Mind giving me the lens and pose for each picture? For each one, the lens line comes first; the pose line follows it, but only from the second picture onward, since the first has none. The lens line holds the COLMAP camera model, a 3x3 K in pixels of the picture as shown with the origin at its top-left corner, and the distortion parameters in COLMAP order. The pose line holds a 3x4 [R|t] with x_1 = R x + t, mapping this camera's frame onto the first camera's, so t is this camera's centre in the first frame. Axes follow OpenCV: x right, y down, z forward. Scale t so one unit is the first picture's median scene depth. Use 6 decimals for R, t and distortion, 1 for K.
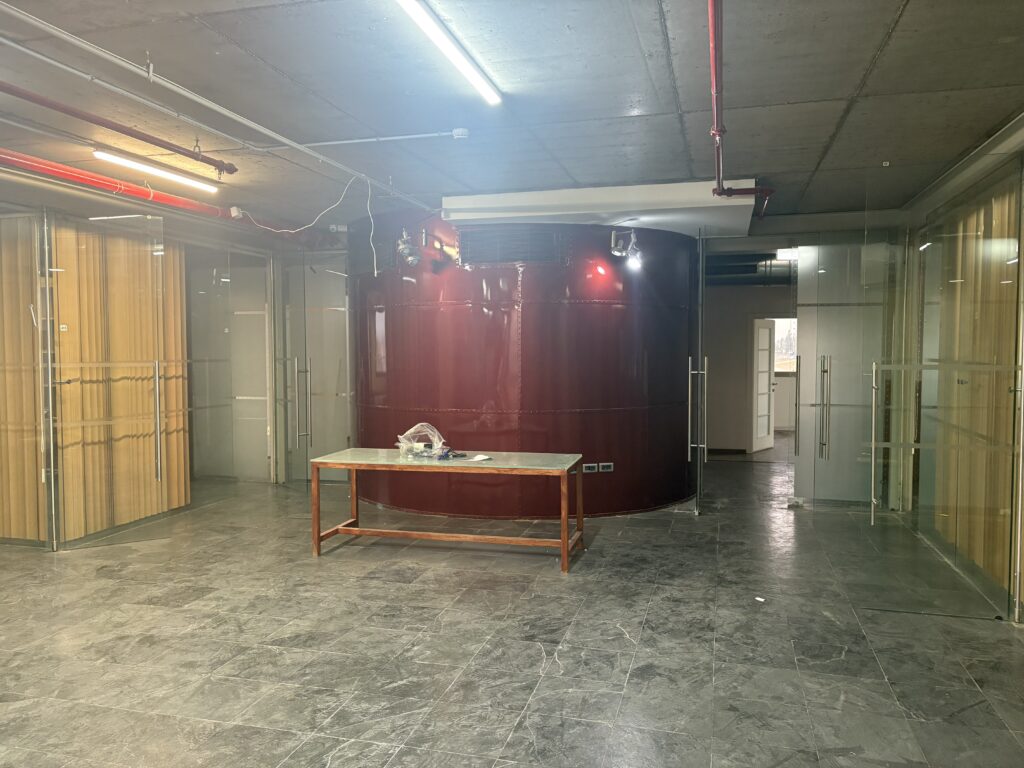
lens RADIAL K [[766.5, 0, 513.5], [0, 766.5, 383.9], [0, 0, 1]] dist [0.011772, -0.023513]
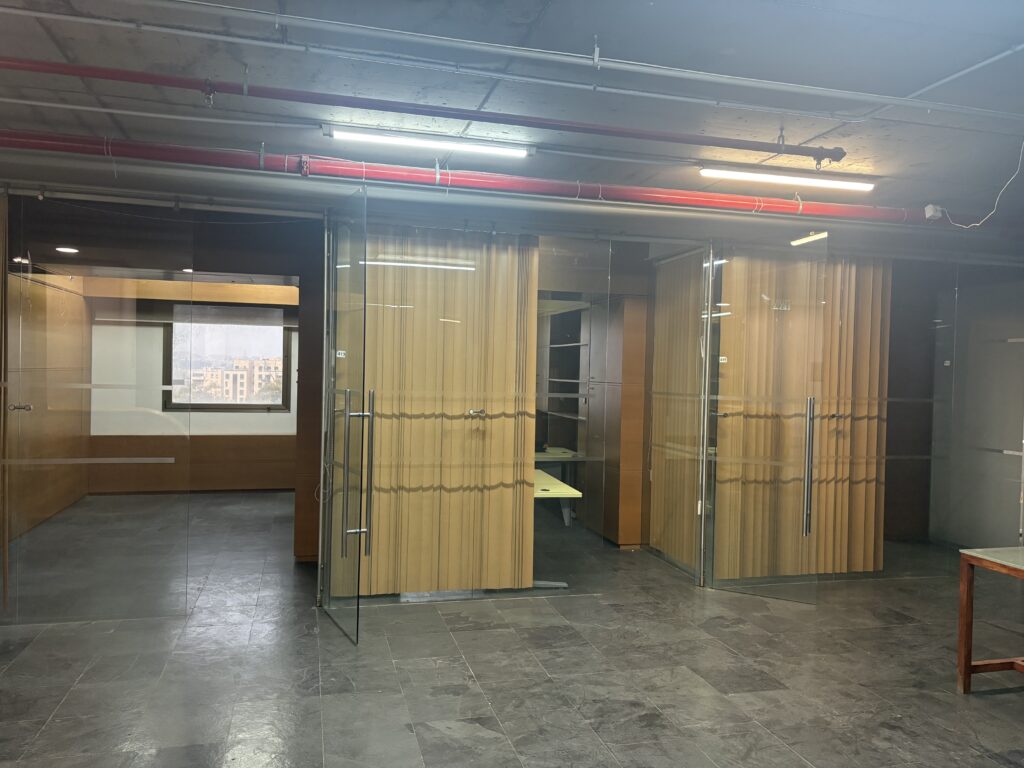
lens RADIAL K [[766.5, 0, 509.1], [0, 766.5, 384.8], [0, 0, 1]] dist [0.011772, -0.023513]
pose [[0.486205, 0.028350, -0.873385, 0.139724], [-0.065785, 0.997825, -0.004232, -0.019748], [0.871365, 0.059513, 0.487013, 0.309884]]
